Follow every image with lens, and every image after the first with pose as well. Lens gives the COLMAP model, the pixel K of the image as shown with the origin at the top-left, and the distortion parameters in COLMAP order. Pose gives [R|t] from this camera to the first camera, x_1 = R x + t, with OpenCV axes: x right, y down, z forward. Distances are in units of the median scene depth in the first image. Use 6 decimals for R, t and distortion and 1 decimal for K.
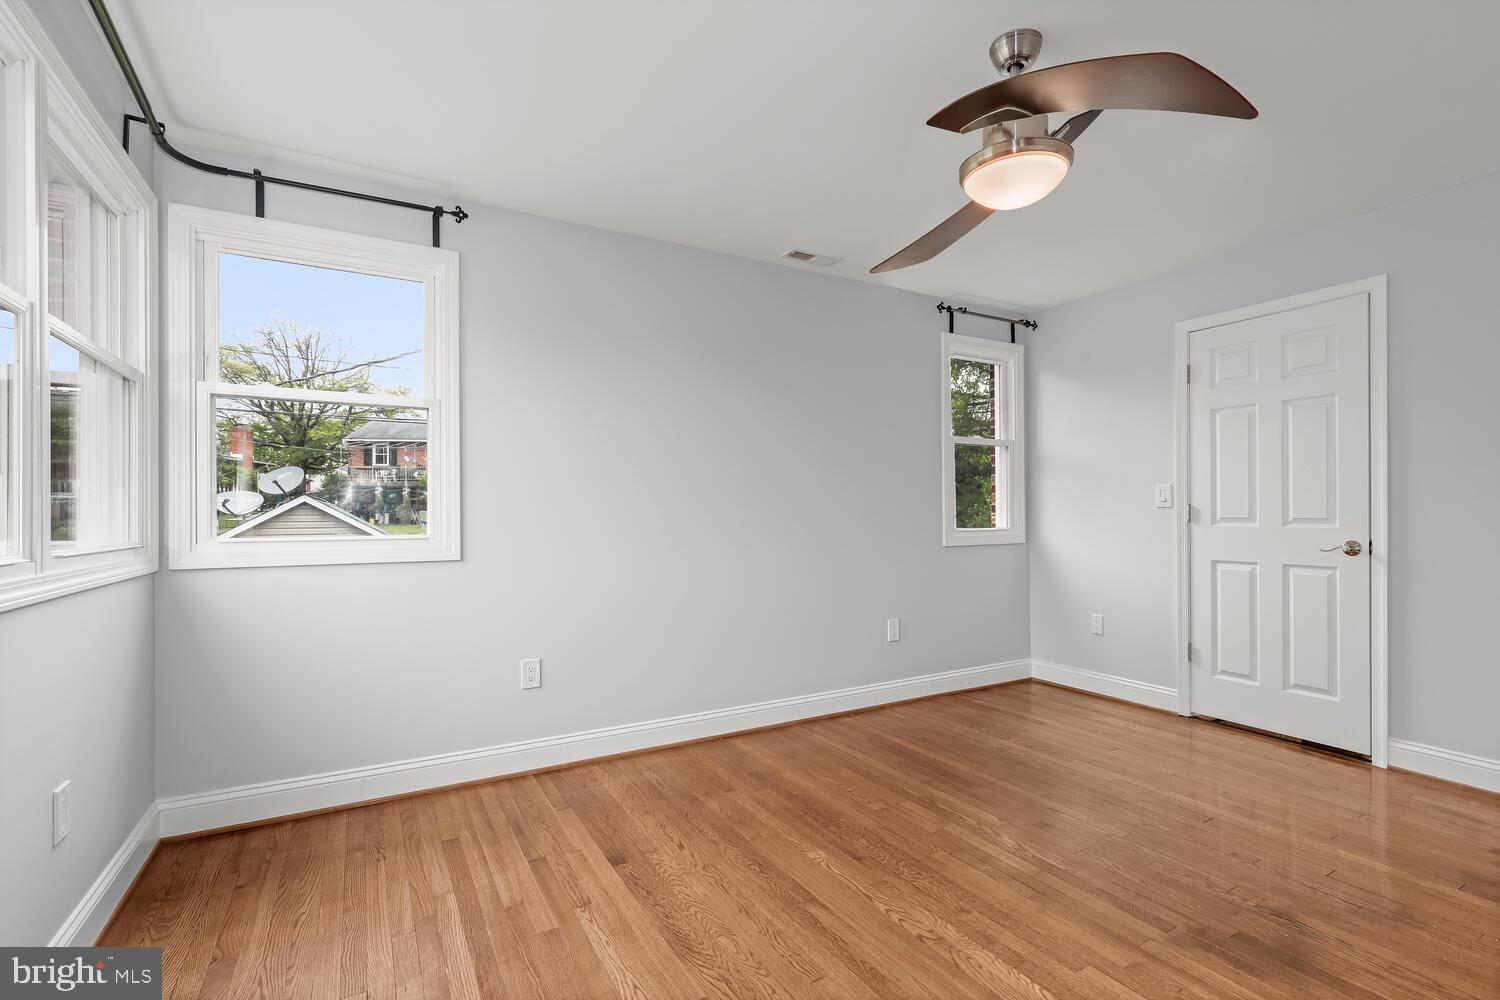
lens RADIAL K [[692.8, 0, 760.9], [0, 692.8, 515.3], [0, 0, 1]] dist [0.000873, 0.000006]
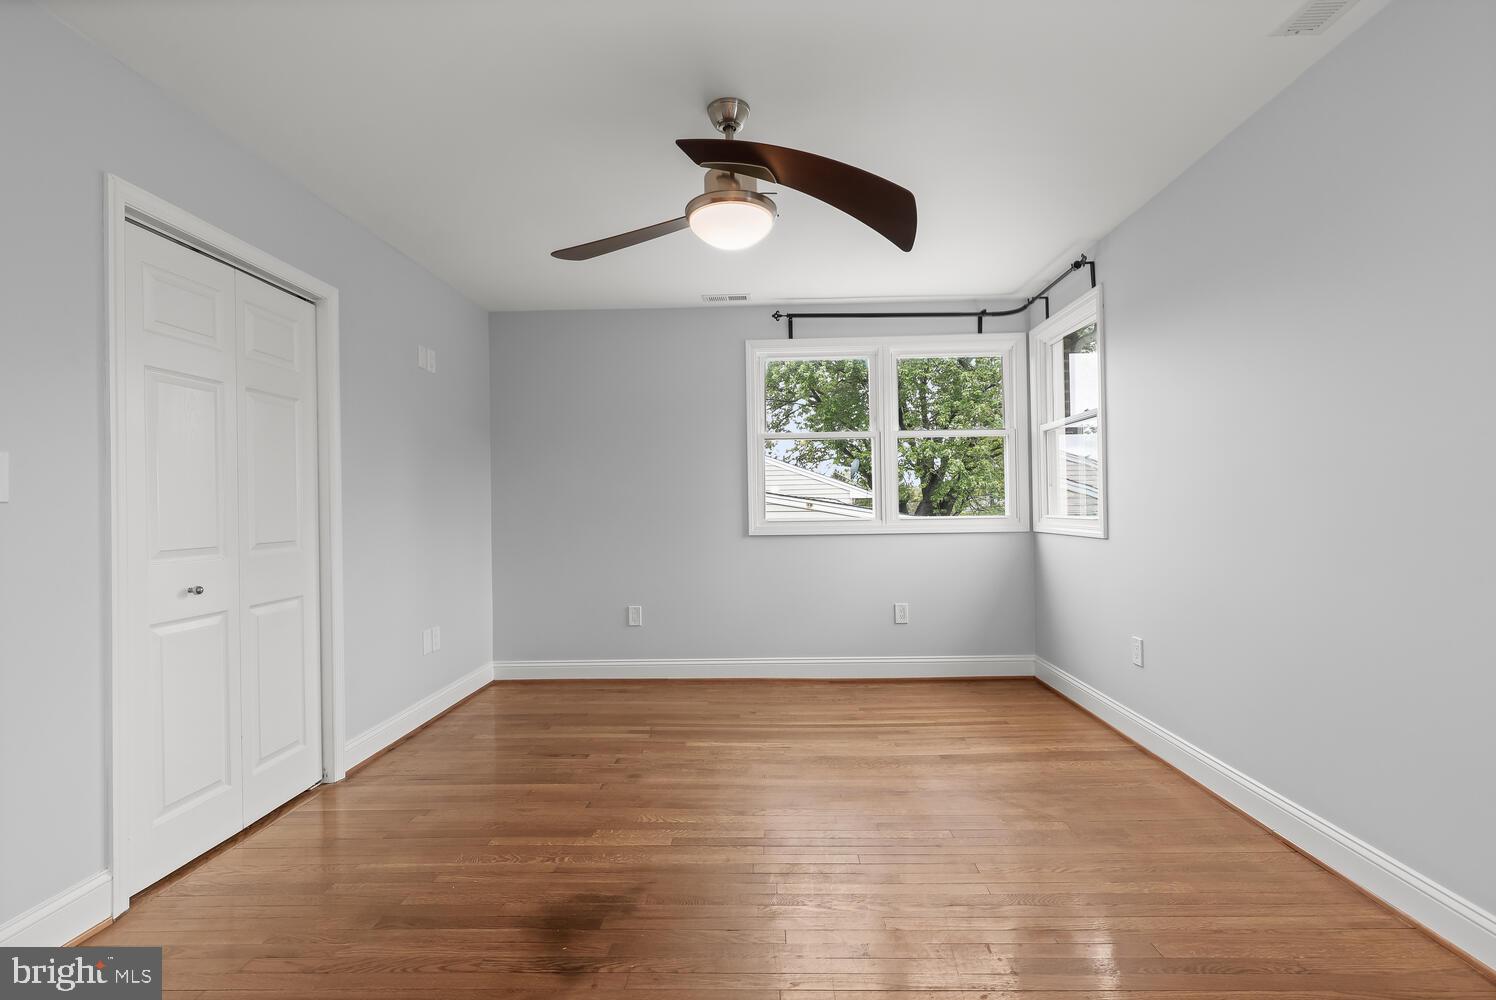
lens RADIAL K [[683.5, 0, 749.1], [0, 683.5, 495.1], [0, 0, 1]] dist [0.000125, -0.000144]
pose [[-0.527194, 0.003421, -0.849738, 0.926613], [0.020710, 0.999747, -0.008824, -0.012424], [0.849493, -0.022250, -0.527131, 1.124827]]
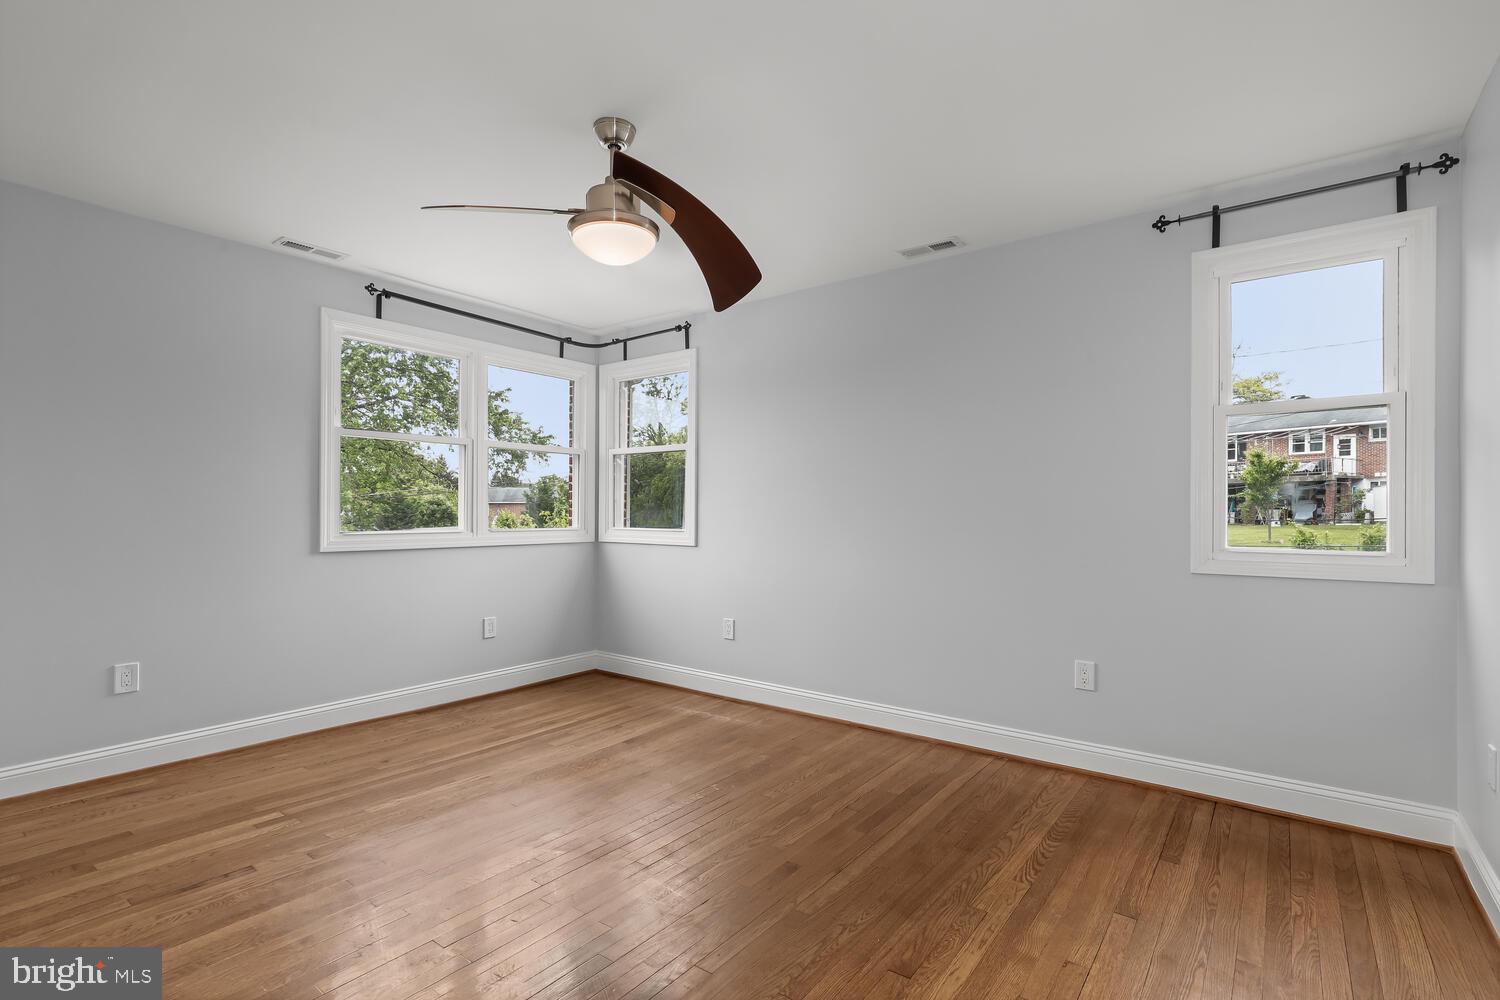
lens RADIAL K [[698.1, 0, 750.2], [0, 698.1, 505.9], [0, 0, 1]] dist [0.002224, -0.000037]
pose [[0.387369, 0.000358, -0.921925, 1.082252], [-0.009288, 0.999951, -0.003515, -0.020907], [0.921878, 0.009924, 0.387354, 0.515807]]
